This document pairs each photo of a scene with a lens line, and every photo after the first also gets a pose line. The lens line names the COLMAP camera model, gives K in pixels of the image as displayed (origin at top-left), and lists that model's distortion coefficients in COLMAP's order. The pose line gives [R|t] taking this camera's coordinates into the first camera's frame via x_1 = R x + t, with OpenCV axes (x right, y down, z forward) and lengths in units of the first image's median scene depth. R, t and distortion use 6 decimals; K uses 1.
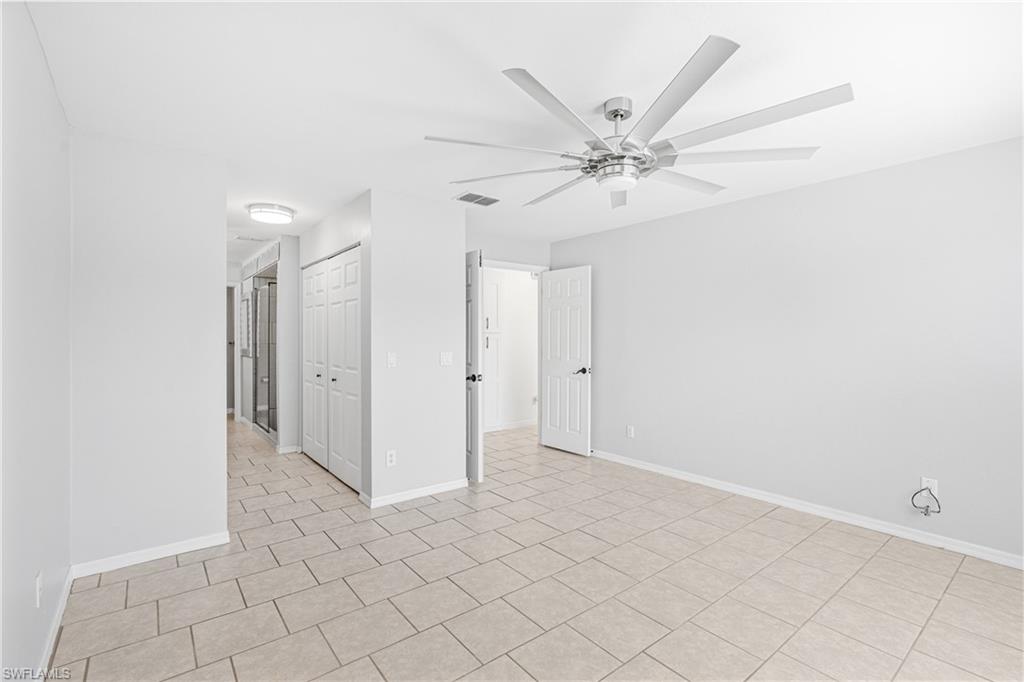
lens RADIAL K [[462.6, 0, 512.2], [0, 462.6, 341.9], [0, 0, 1]] dist [-0.009847, 0.001171]
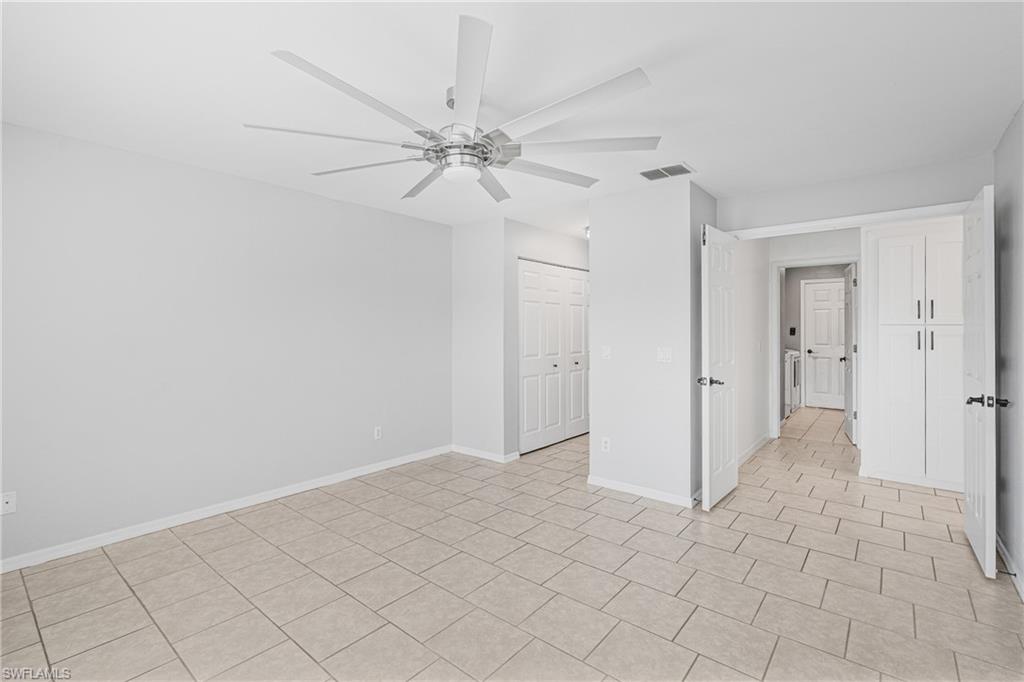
lens RADIAL K [[462.6, 0, 502.8], [0, 462.6, 338.0], [0, 0, 1]] dist [-0.009847, 0.001171]
pose [[0.199955, 0.014538, -0.979697, 0.849899], [-0.009823, 0.999869, 0.012833, -0.008580], [0.979756, 0.007058, 0.200072, 0.634656]]
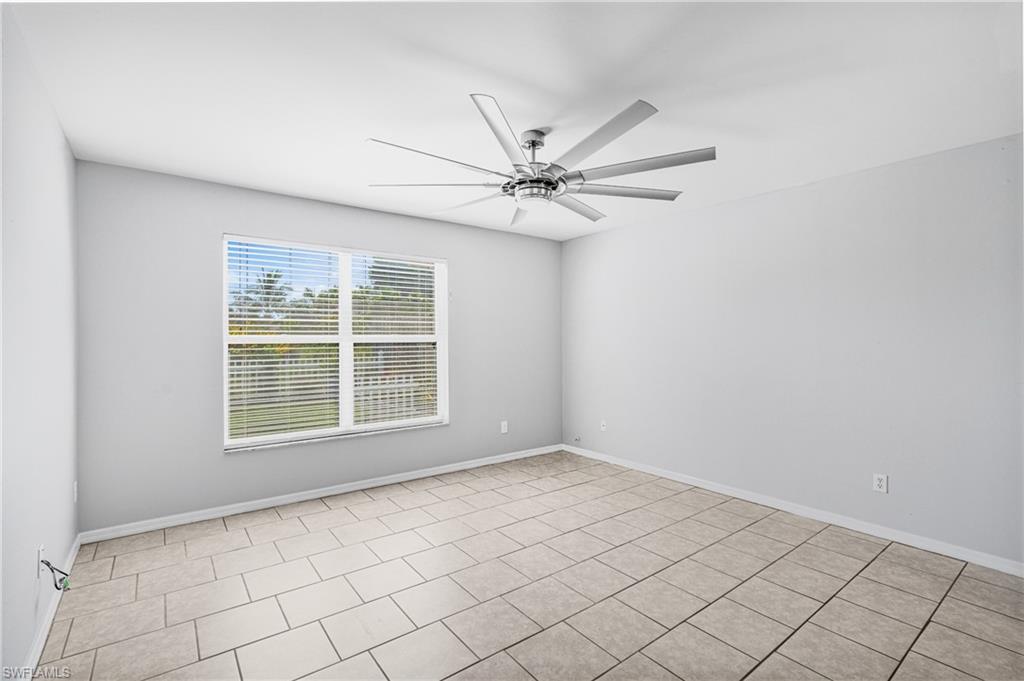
lens RADIAL K [[462.6, 0, 507.7], [0, 462.6, 338.7], [0, 0, 1]] dist [-0.009847, 0.001171]
pose [[-0.999733, -0.002908, 0.022908, 0.190467], [-0.002638, 0.999927, 0.011828, -0.016138], [-0.022941, 0.011765, -0.999668, 1.527793]]
